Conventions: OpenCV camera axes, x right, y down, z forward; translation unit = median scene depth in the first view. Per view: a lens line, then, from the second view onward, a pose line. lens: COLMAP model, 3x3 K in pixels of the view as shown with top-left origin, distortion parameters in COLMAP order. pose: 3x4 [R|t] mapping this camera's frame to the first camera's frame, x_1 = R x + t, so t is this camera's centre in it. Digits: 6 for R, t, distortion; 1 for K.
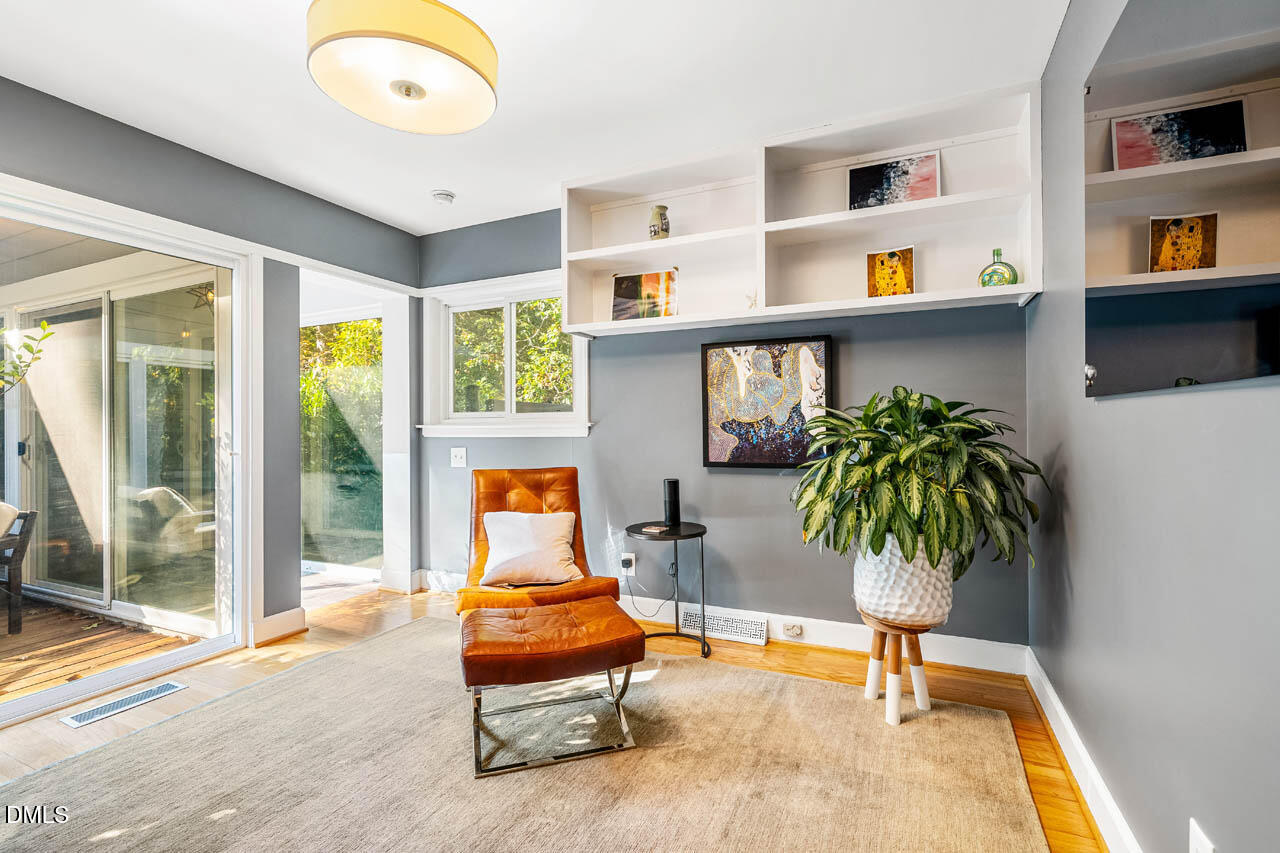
lens RADIAL K [[591.4, 0, 640.1], [0, 591.4, 419.0], [0, 0, 1]] dist [-0.005871, -0.000589]
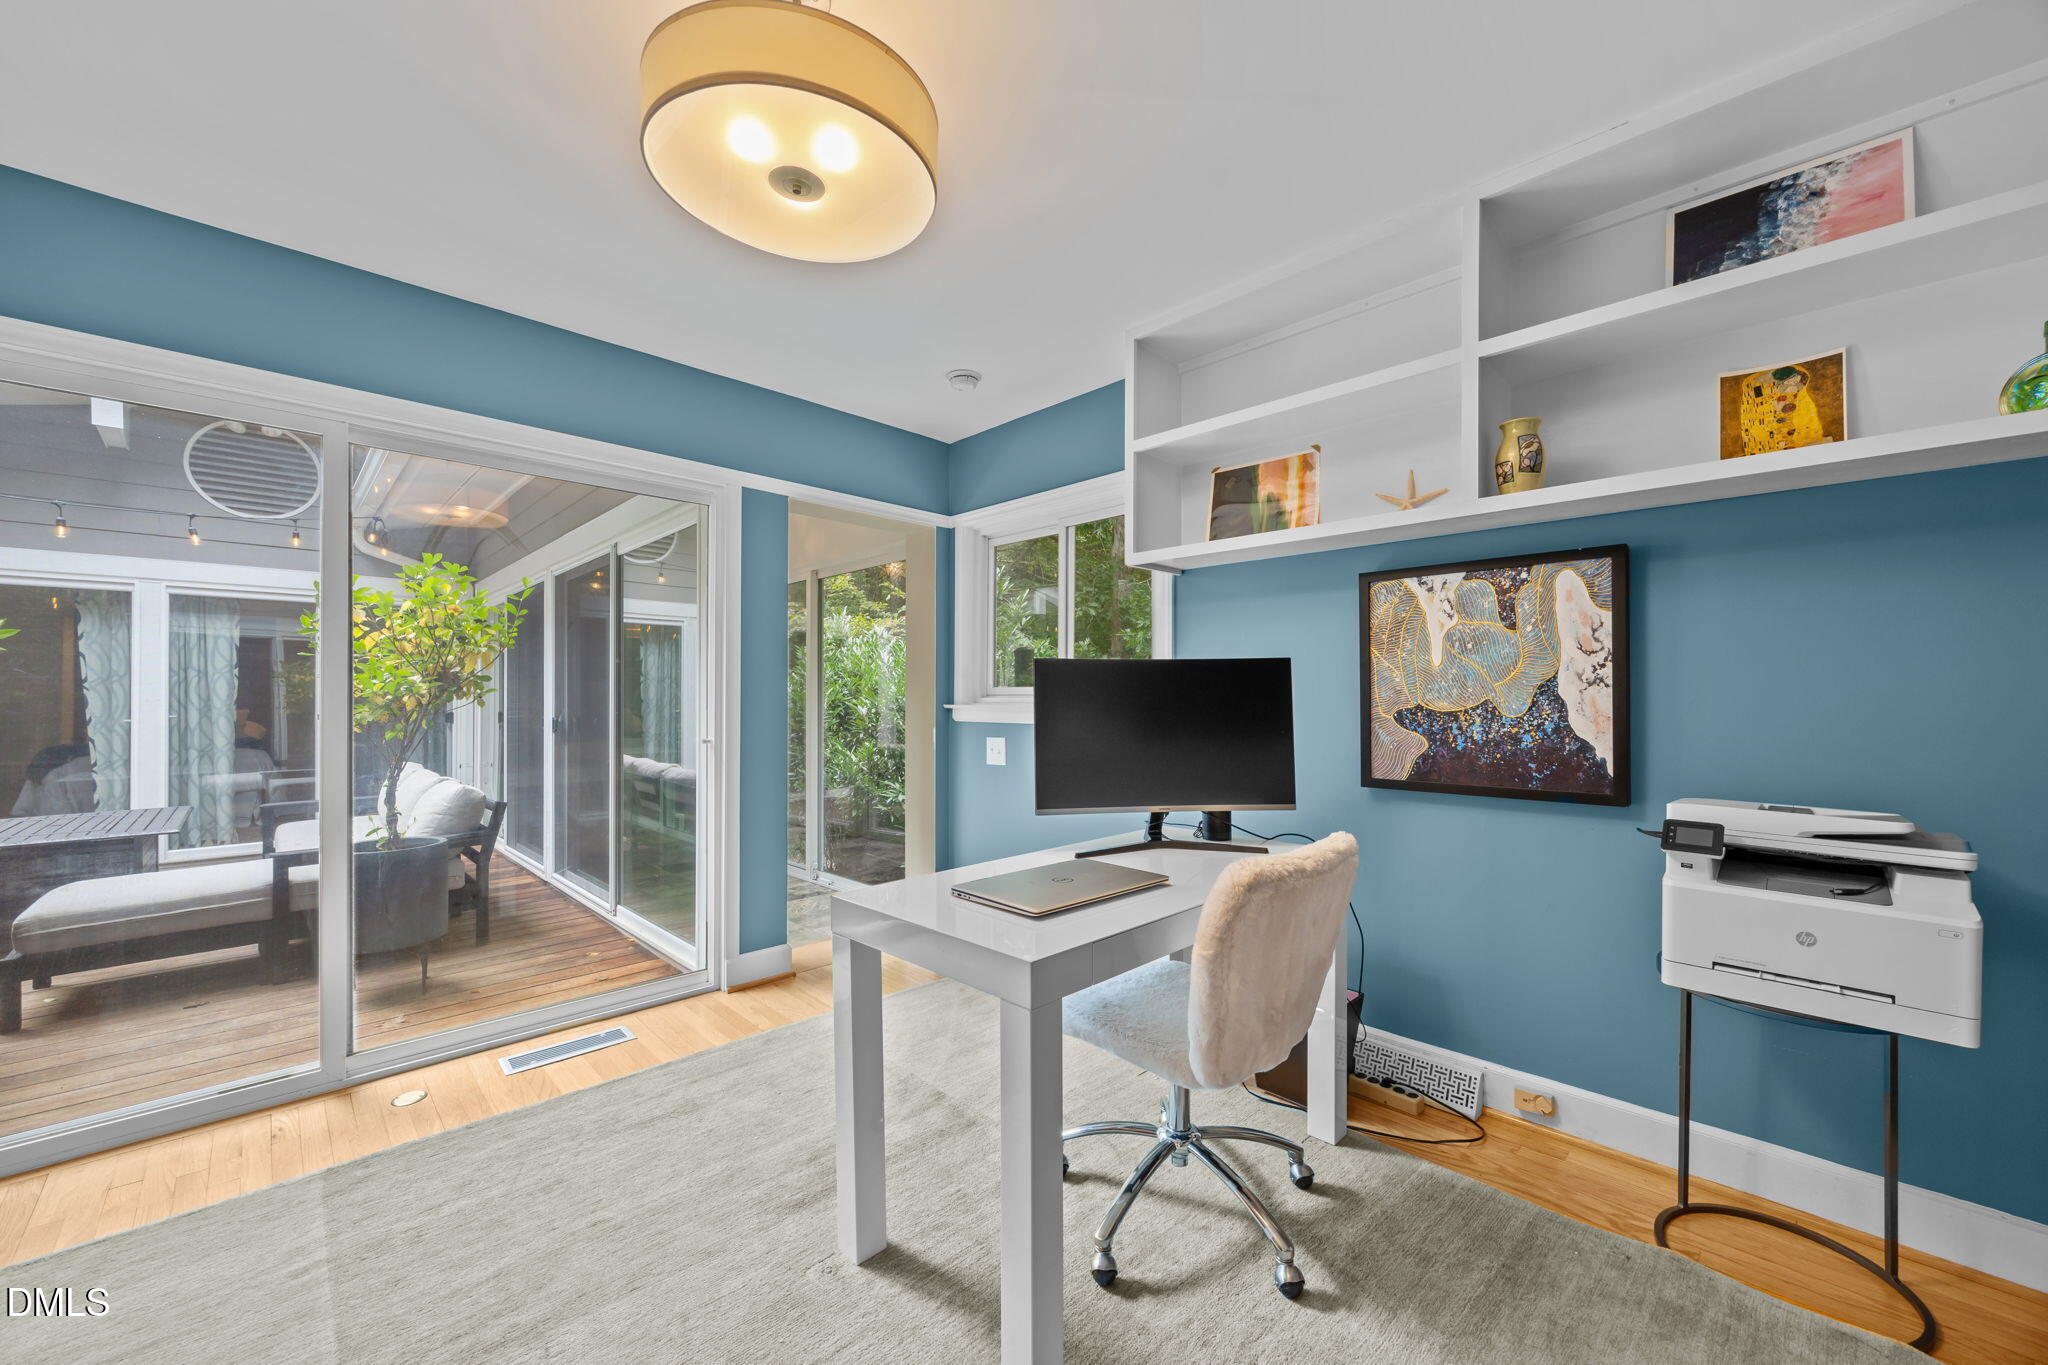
lens RADIAL K [[796.2, 0, 1016.1], [0, 796.2, 697.0], [0, 0, 1]] dist [-0.000234, -0.000277]
pose [[0.934355, 0.008906, -0.356232, 0.069389], [-0.005509, 0.999929, 0.010550, -0.013311], [0.356301, -0.007895, 0.934338, 0.155284]]
